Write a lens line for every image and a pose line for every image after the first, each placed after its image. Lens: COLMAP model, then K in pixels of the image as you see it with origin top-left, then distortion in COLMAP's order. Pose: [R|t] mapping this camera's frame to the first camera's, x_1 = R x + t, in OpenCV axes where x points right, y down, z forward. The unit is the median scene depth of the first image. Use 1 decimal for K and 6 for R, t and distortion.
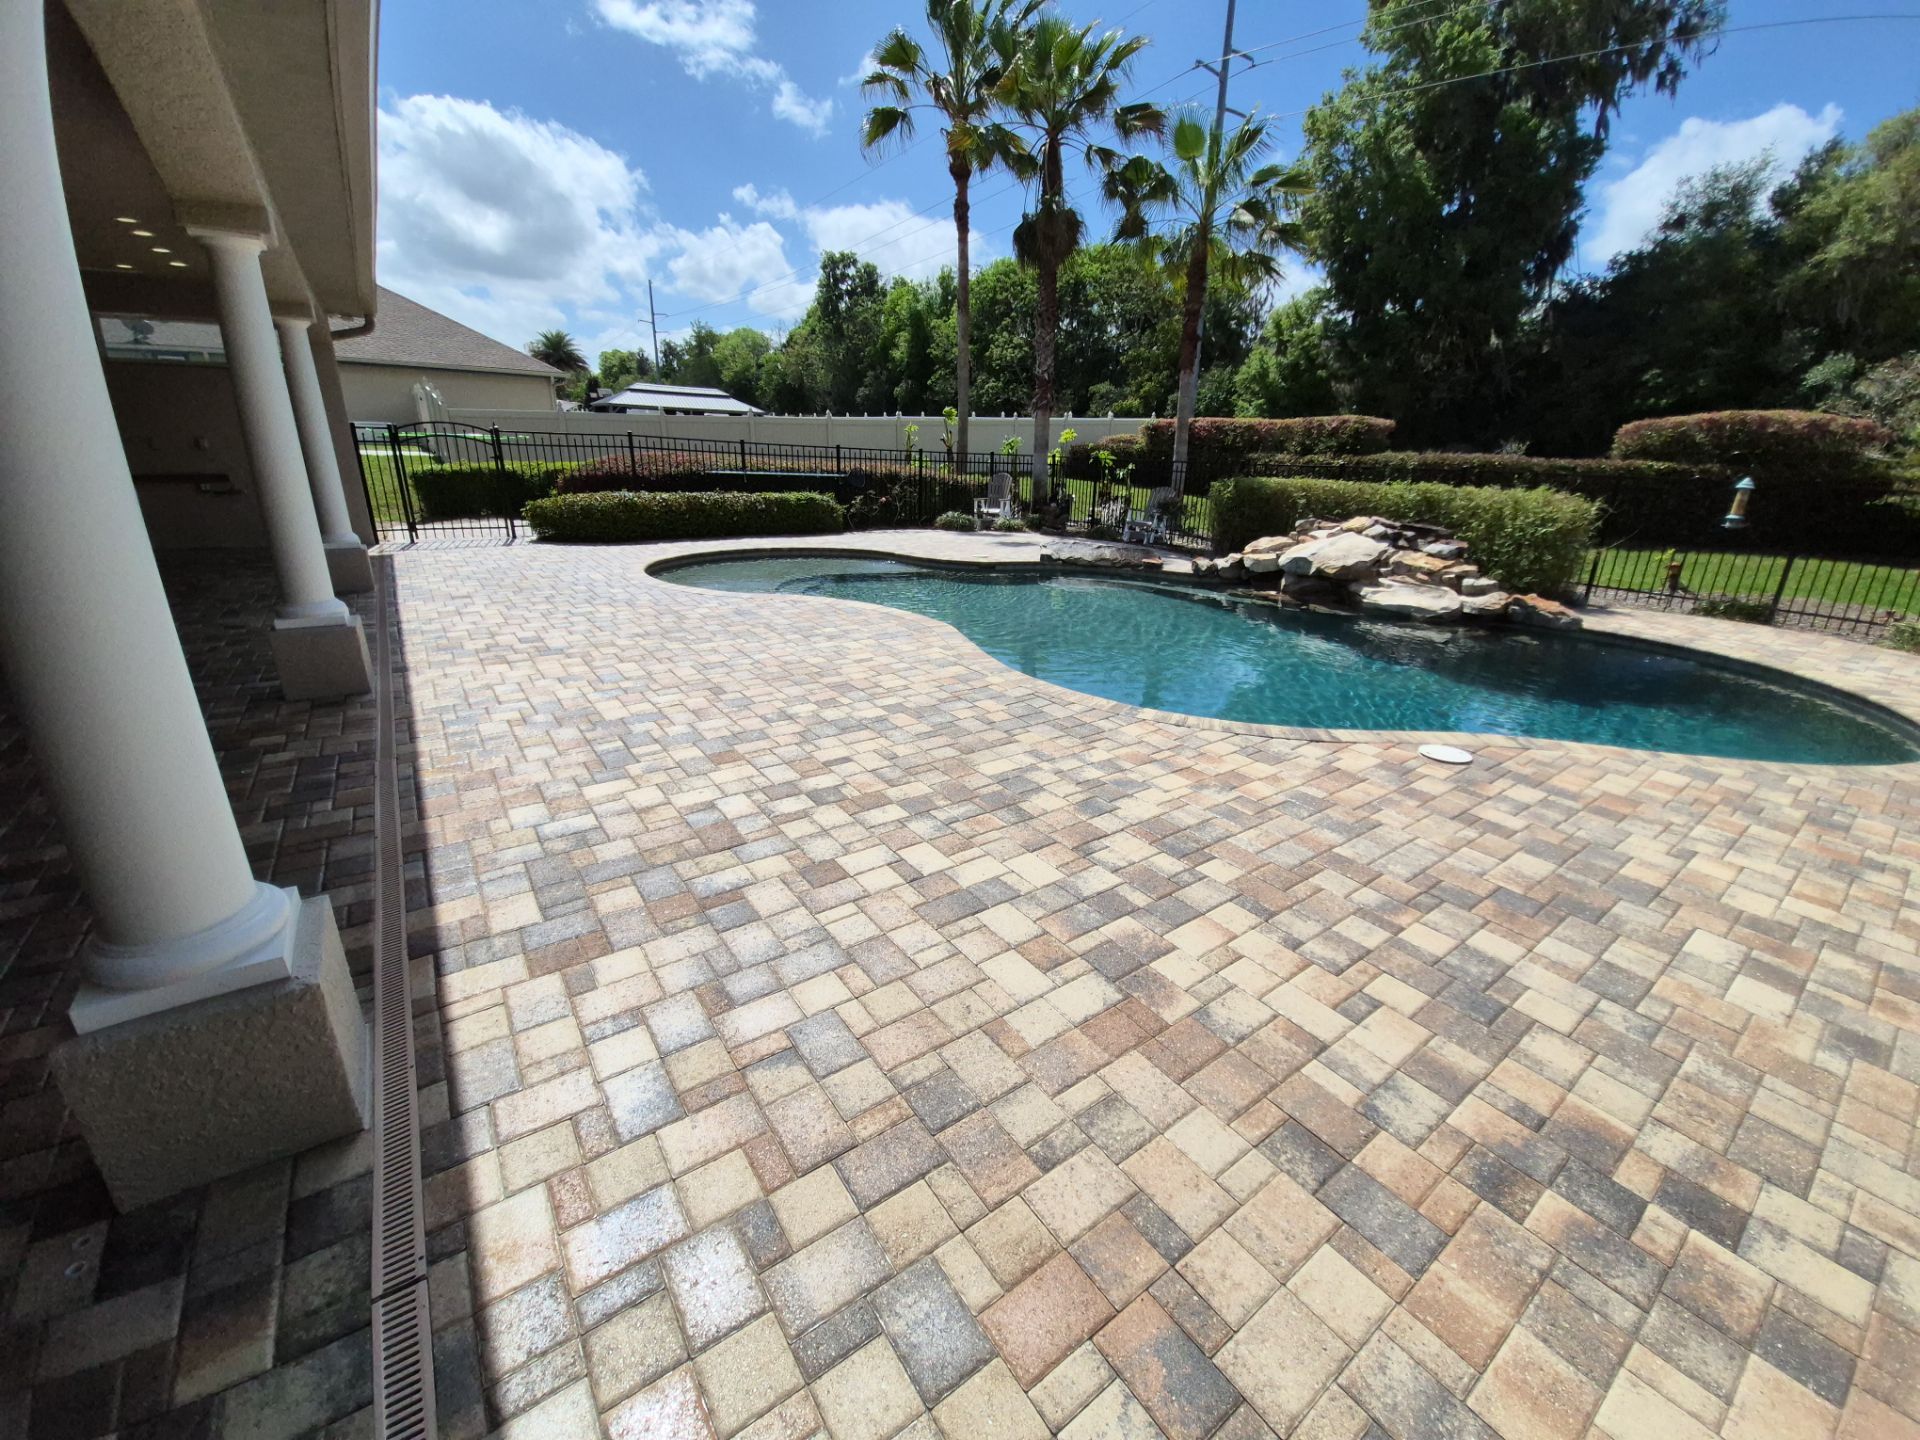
lens RADIAL K [[764.9, 0, 982.6], [0, 764.9, 714.3], [0, 0, 1]] dist [-0.008928, -0.002706]
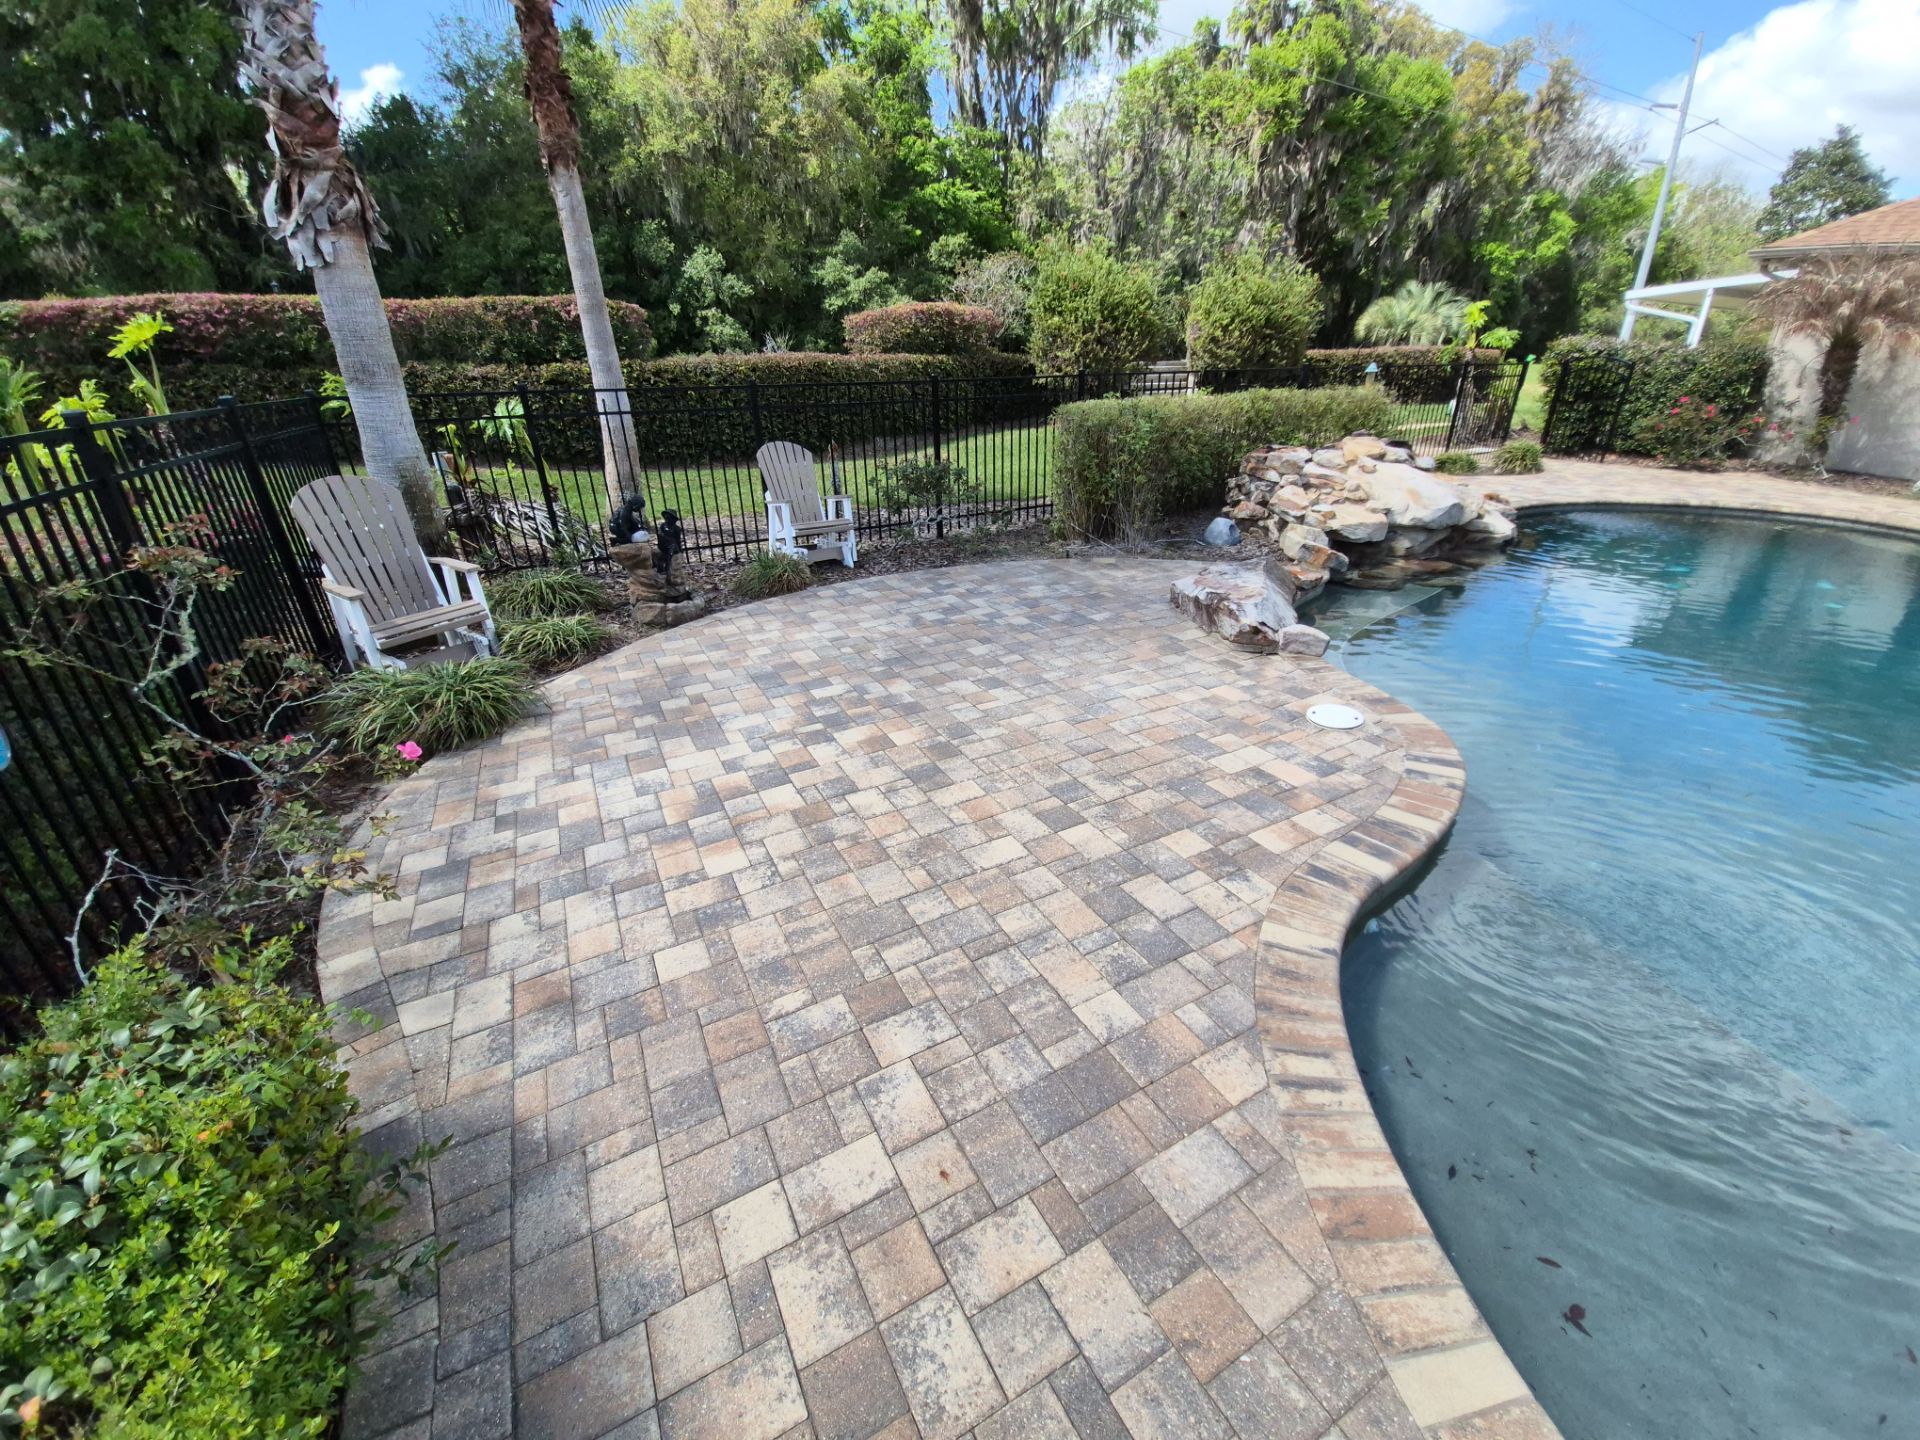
lens RADIAL K [[764.9, 0, 982.6], [0, 764.9, 714.3], [0, 0, 1]] dist [-0.008928, -0.002706]
pose [[0.123736, -0.446094, 0.886391, -0.873330], [0.340835, 0.858018, 0.384236, -1.121894], [-0.931944, 0.254570, 0.258213, 3.090931]]
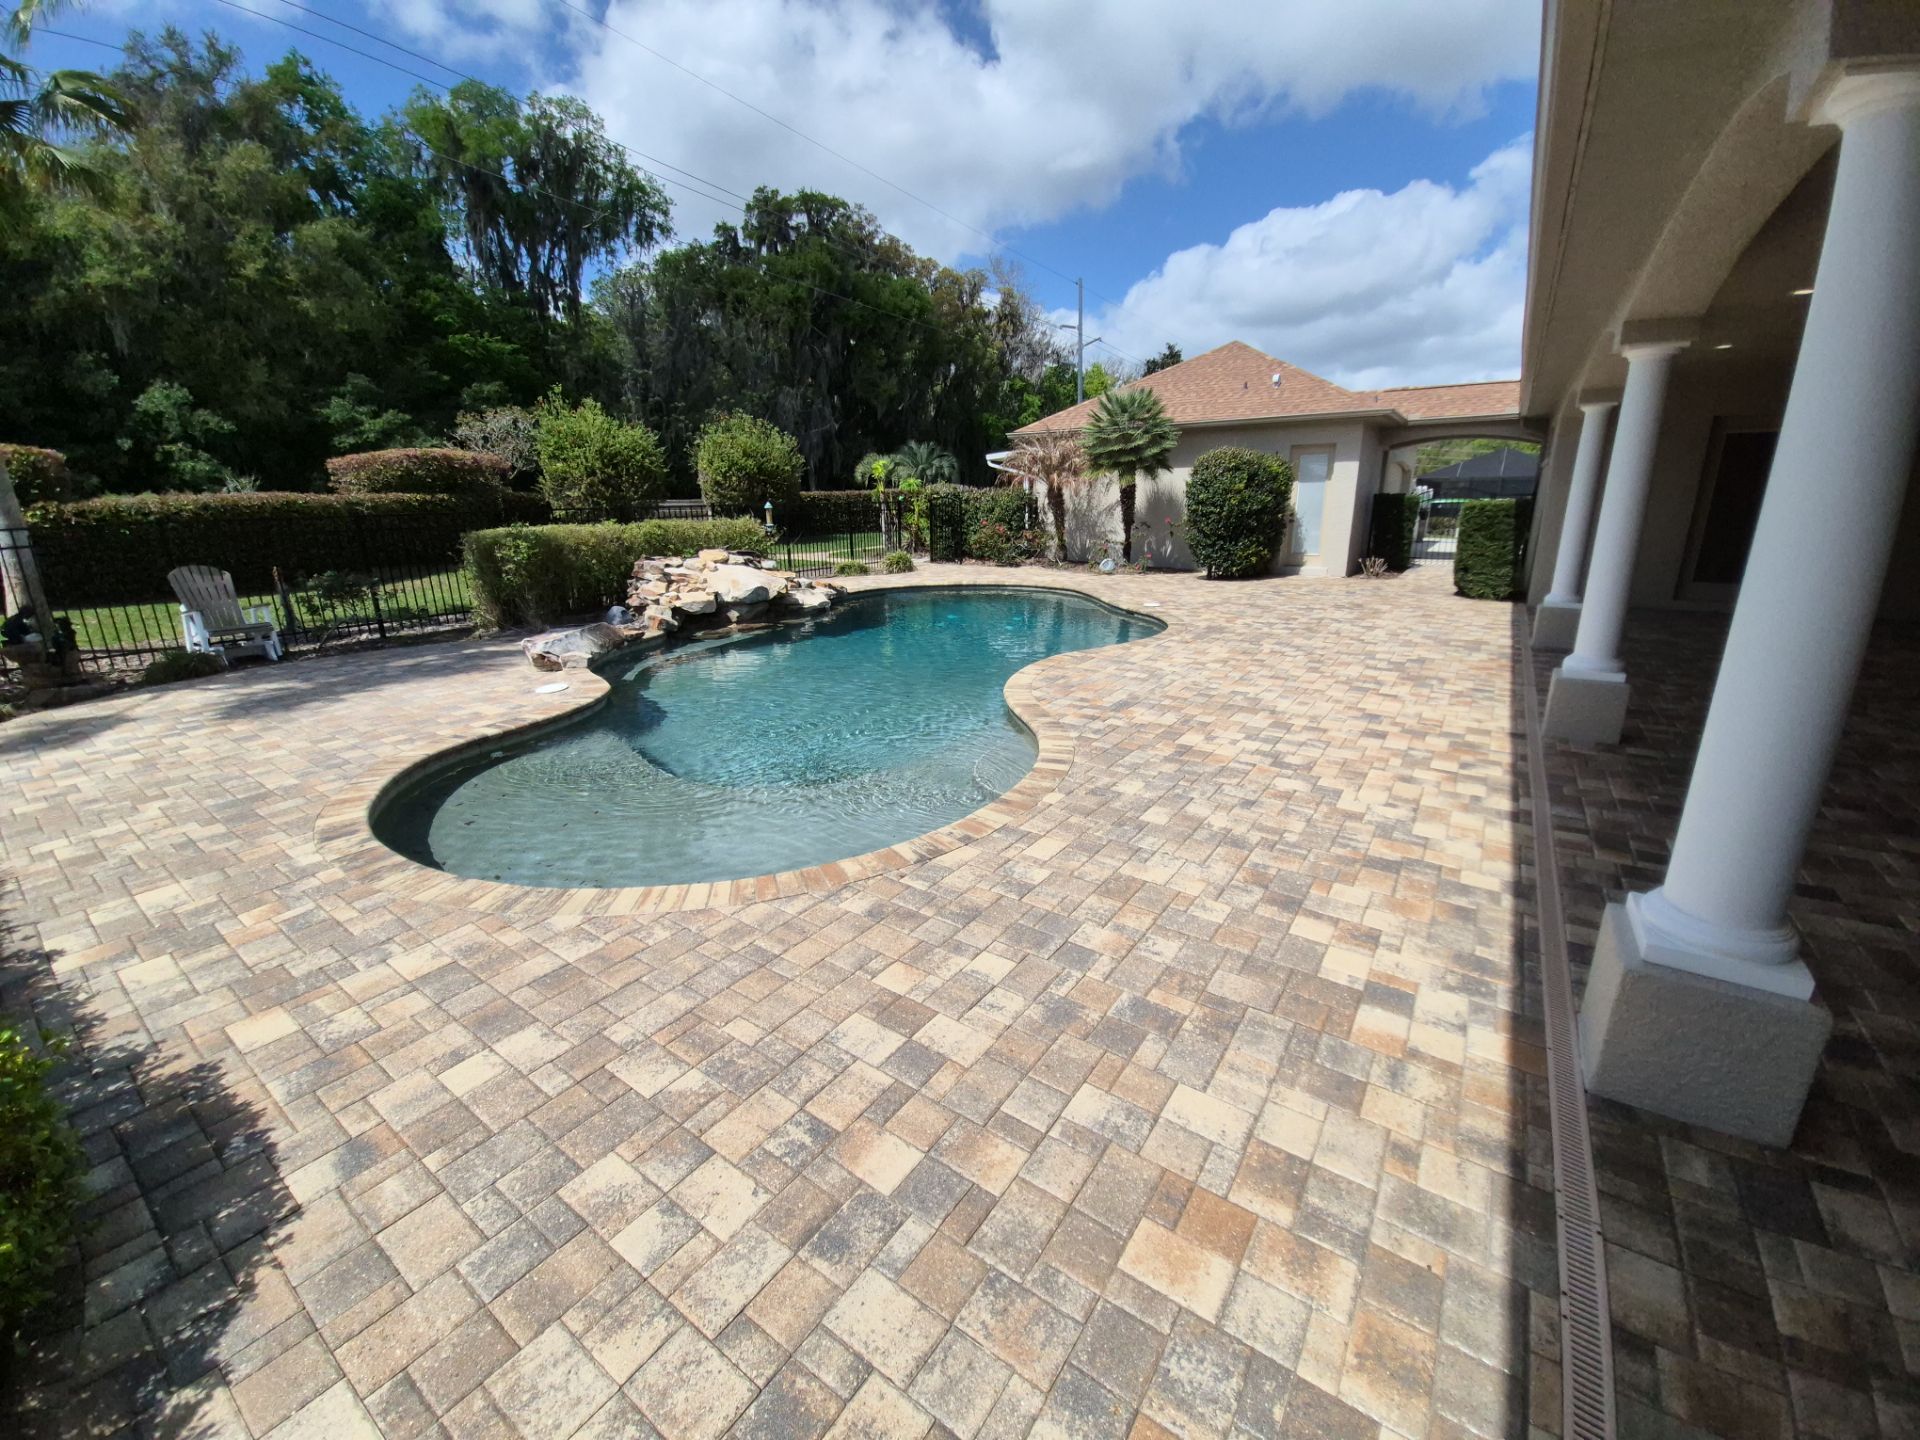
lens RADIAL K [[752.1, 0, 982.8], [0, 752.1, 722.8], [0, 0, 1]] dist [-0.000905, -0.008870]
pose [[-0.338609, -0.300616, 0.891613, -1.855604], [0.302774, 0.862380, 0.405744, -0.932098], [-0.890883, 0.407346, -0.200991, 2.428086]]
